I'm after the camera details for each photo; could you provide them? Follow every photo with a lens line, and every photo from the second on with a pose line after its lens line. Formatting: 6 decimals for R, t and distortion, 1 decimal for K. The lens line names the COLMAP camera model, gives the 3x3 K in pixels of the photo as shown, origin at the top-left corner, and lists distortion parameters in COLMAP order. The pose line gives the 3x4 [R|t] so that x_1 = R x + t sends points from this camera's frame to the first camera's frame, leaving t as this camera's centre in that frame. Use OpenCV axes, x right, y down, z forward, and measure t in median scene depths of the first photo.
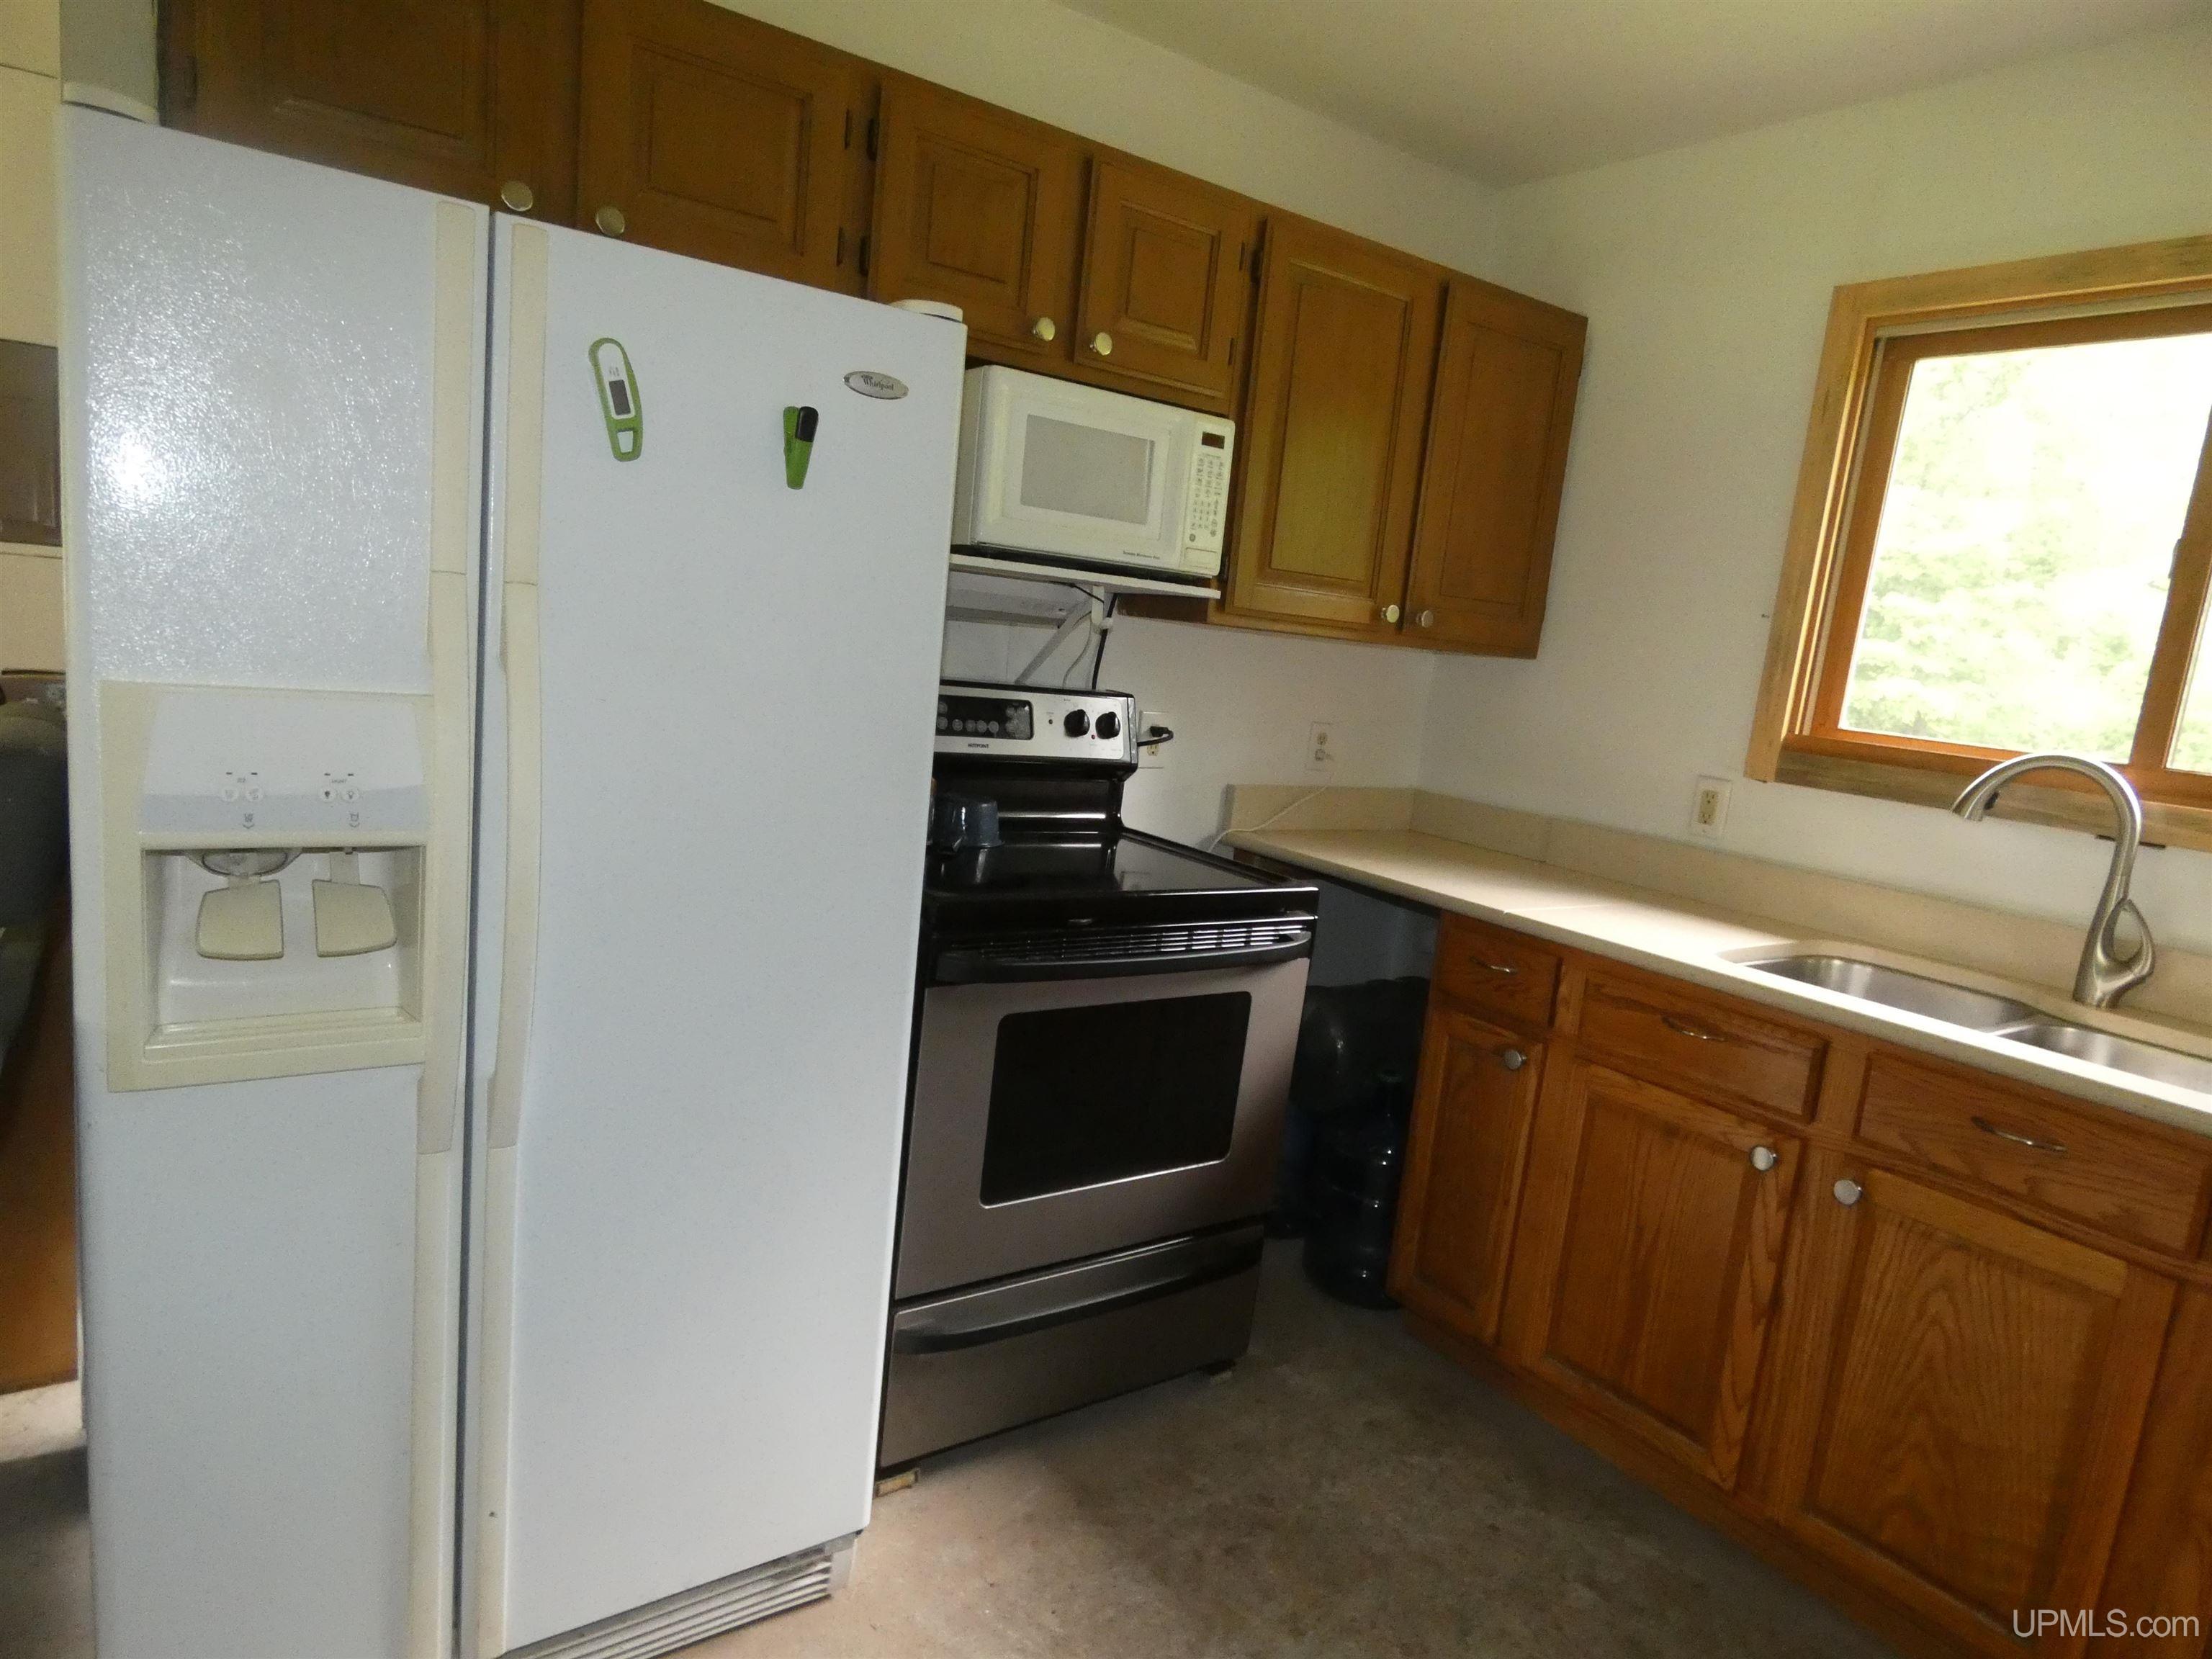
lens RADIAL K [[1319.4, 0, 1099.4], [0, 1319.4, 838.5], [0, 0, 1]] dist [-0.008414, -0.003297]
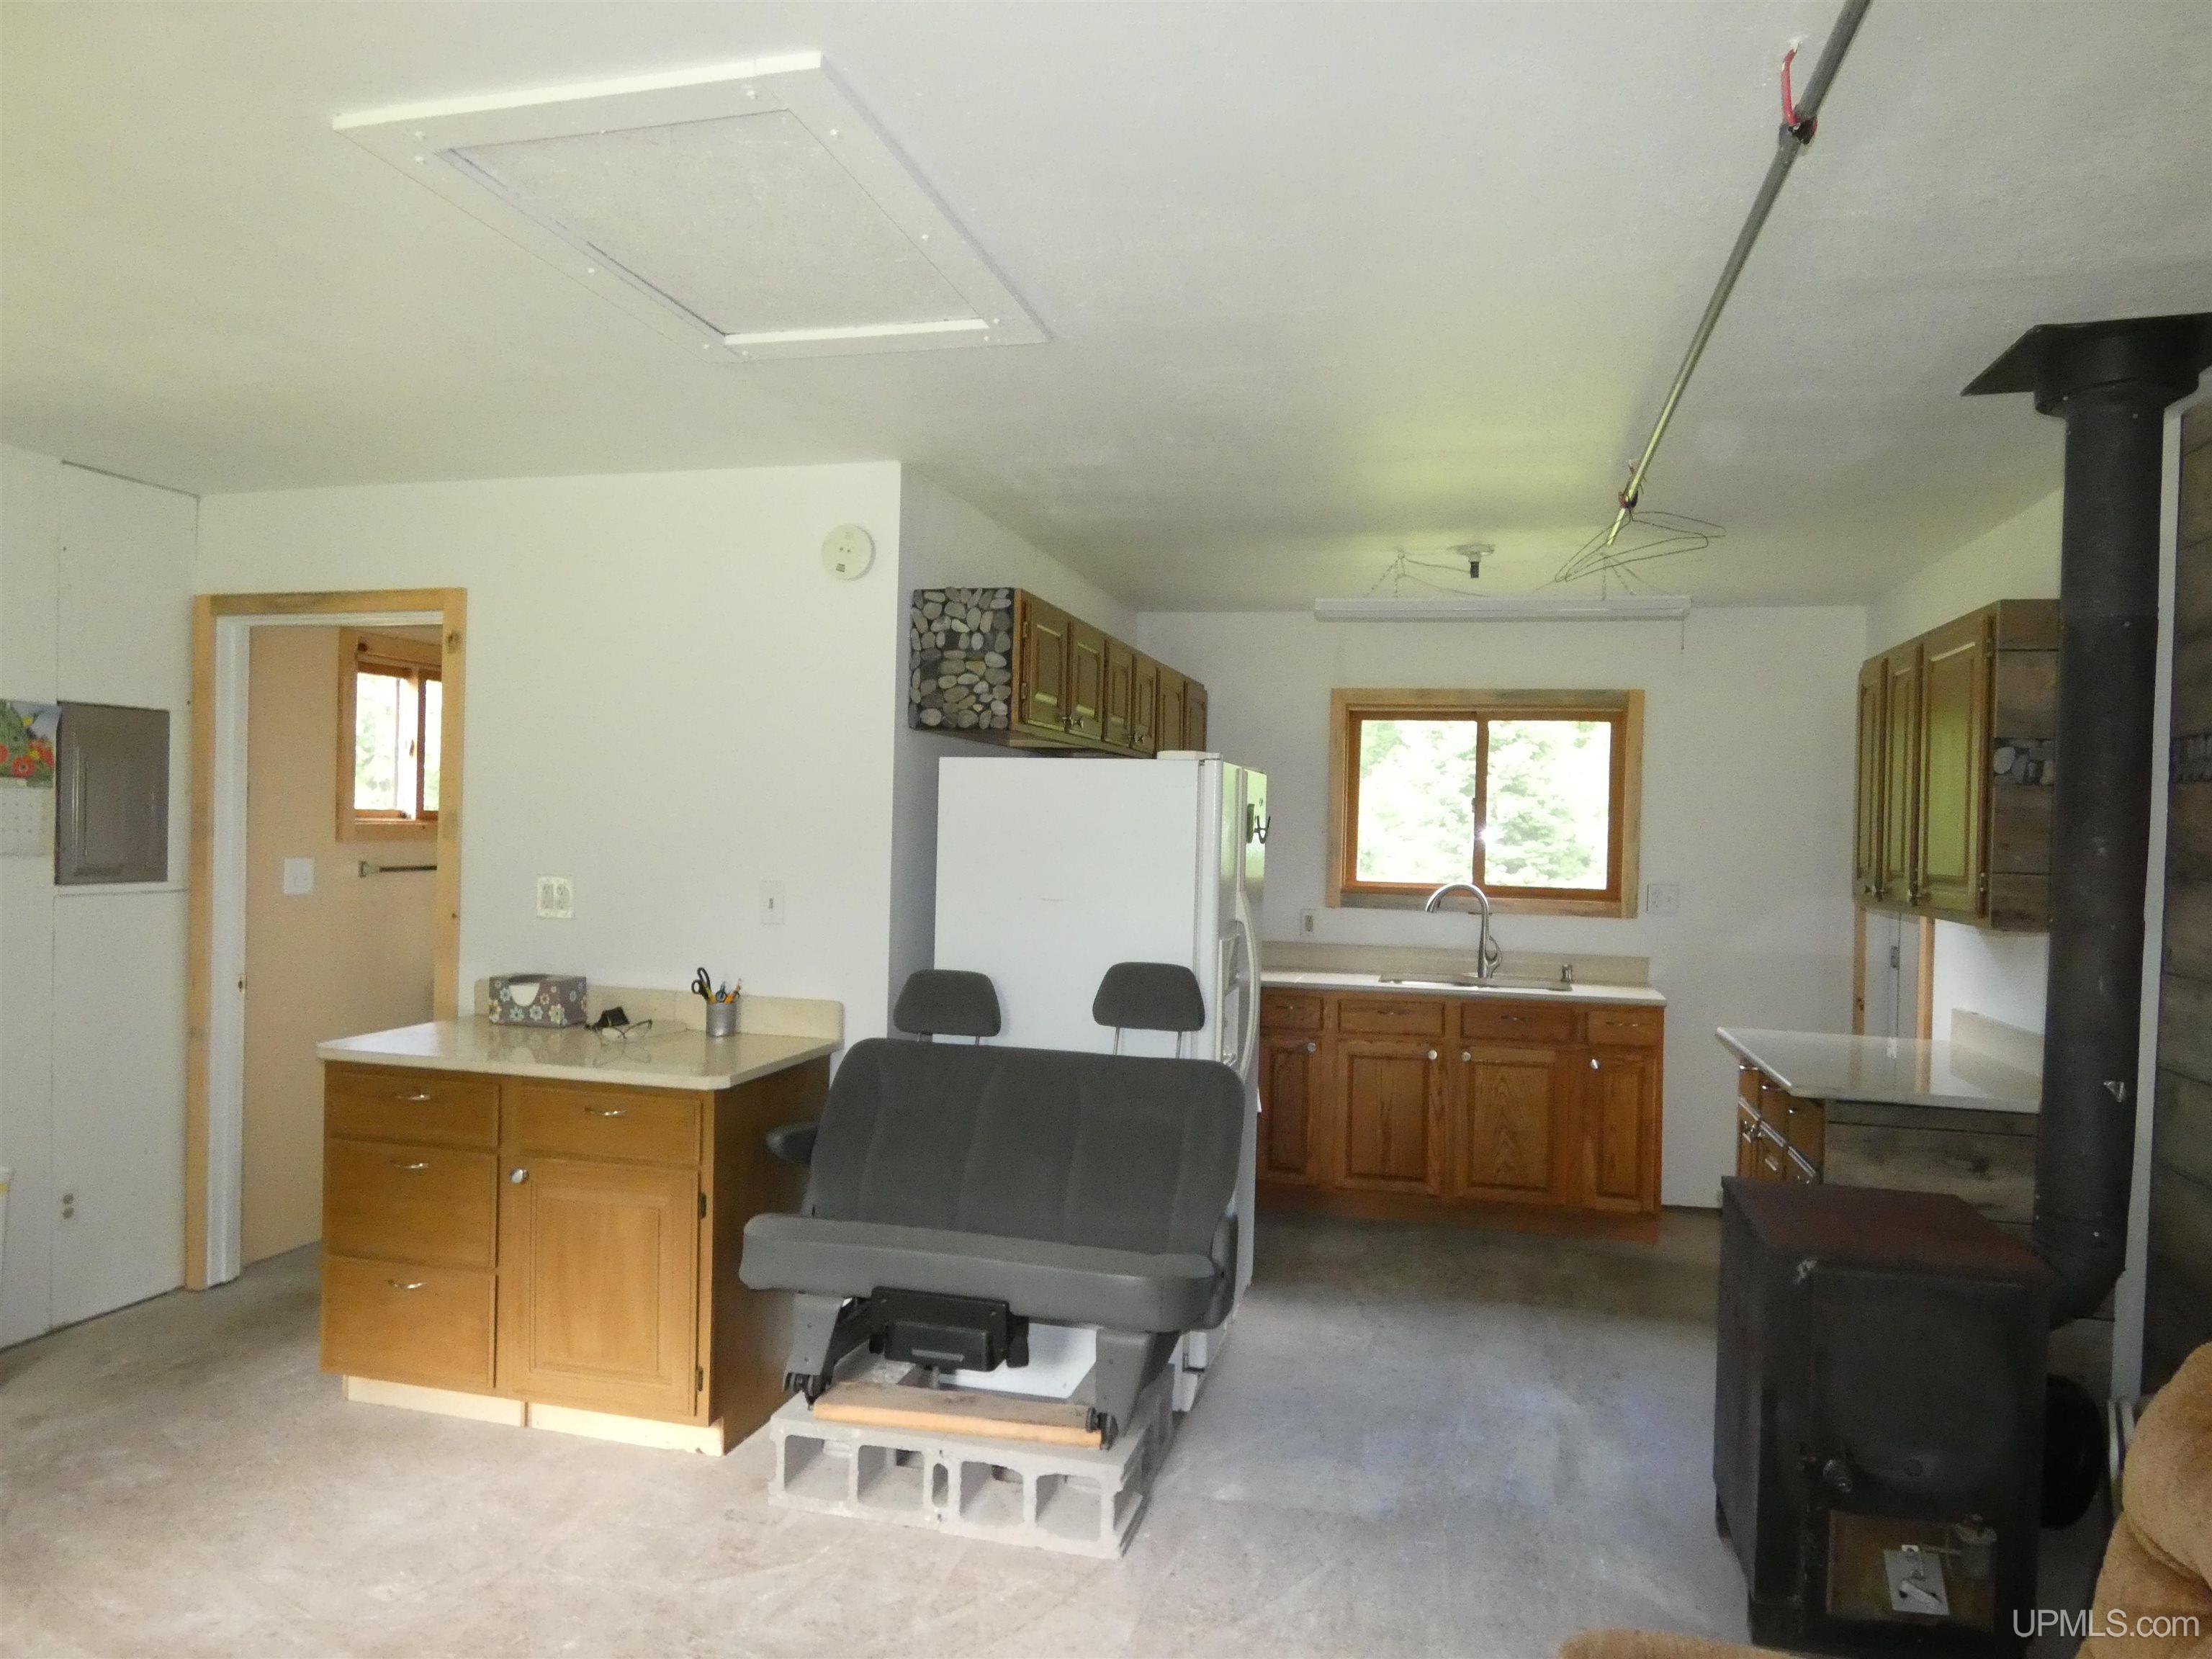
lens RADIAL K [[1415.6, 0, 1112.6], [0, 1415.6, 841.5], [0, 0, 1]] dist [0.000169, 0.000294]
pose [[0.758797, -0.092034, 0.644792, -1.553137], [0.160799, 0.985794, -0.048524, -0.118943], [-0.631166, 0.140502, 0.762816, -0.693108]]
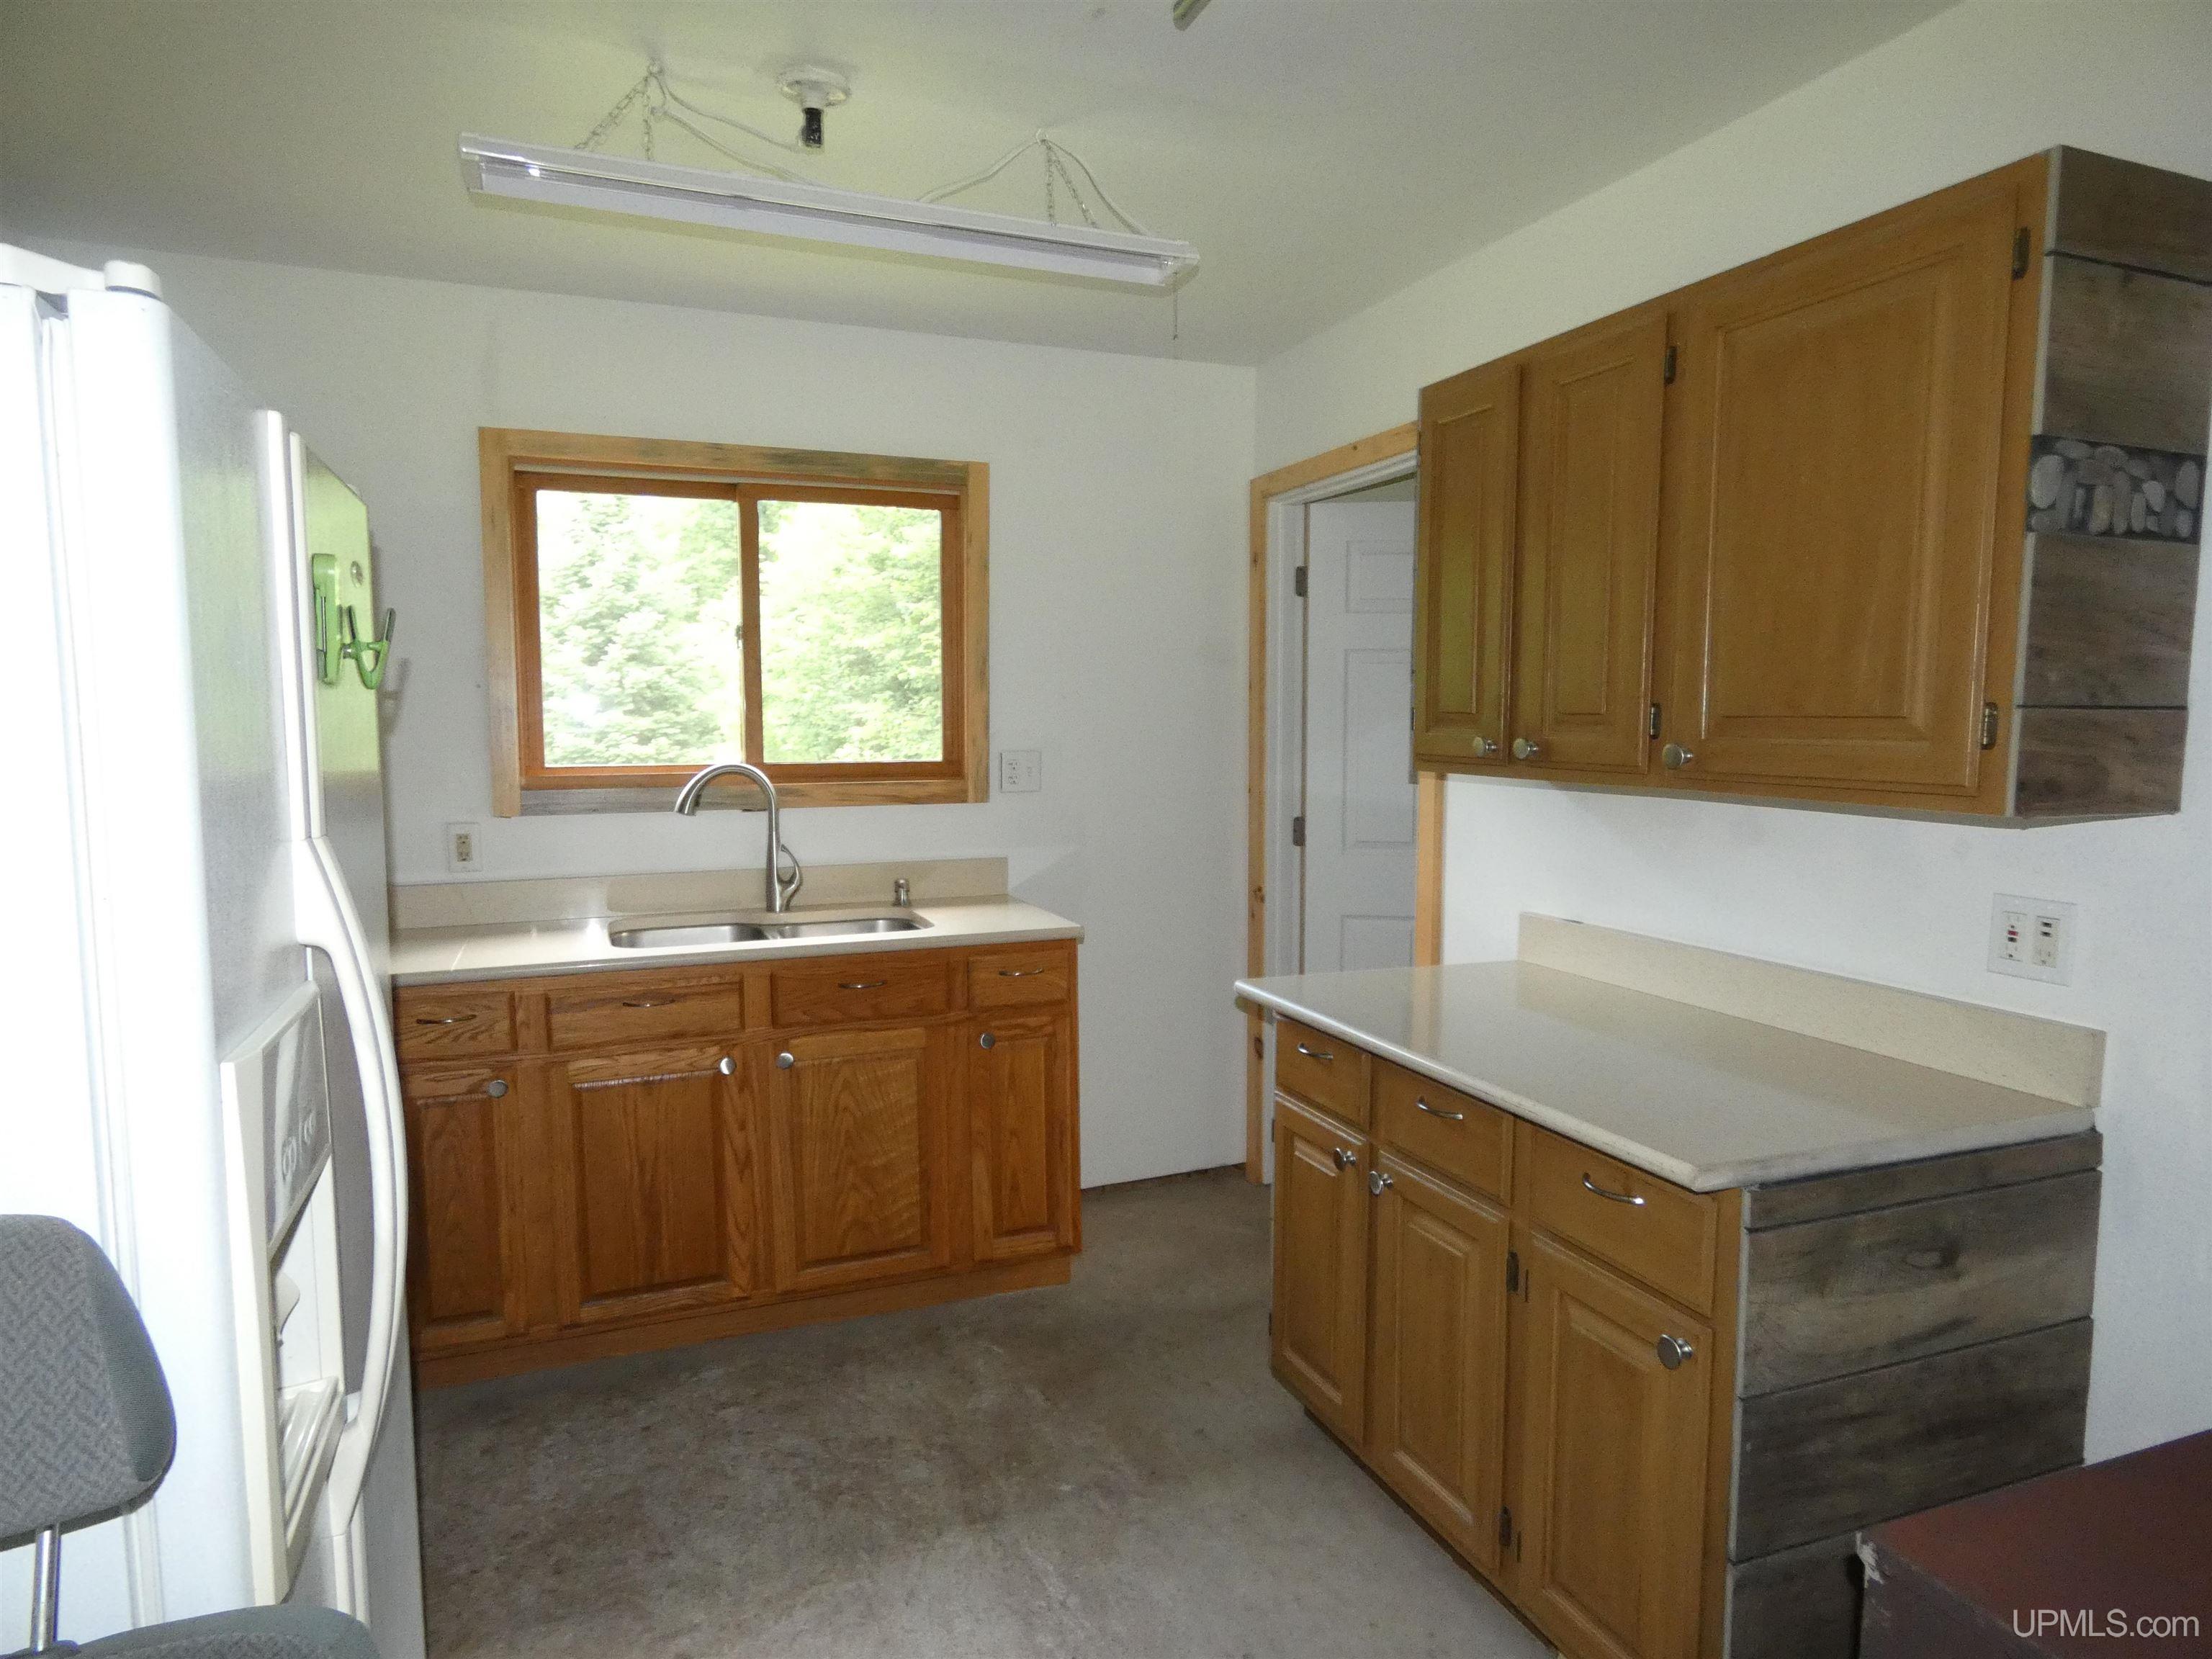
lens RADIAL K [[1319.4, 0, 1118.9], [0, 1319.4, 828.2], [0, 0, 1]] dist [-0.008414, -0.003297]
pose [[0.228183, -0.190577, 0.954784, -0.683186], [0.183253, 0.971535, 0.150125, -0.140711], [-0.956217, 0.140711, 0.256612, 0.157507]]
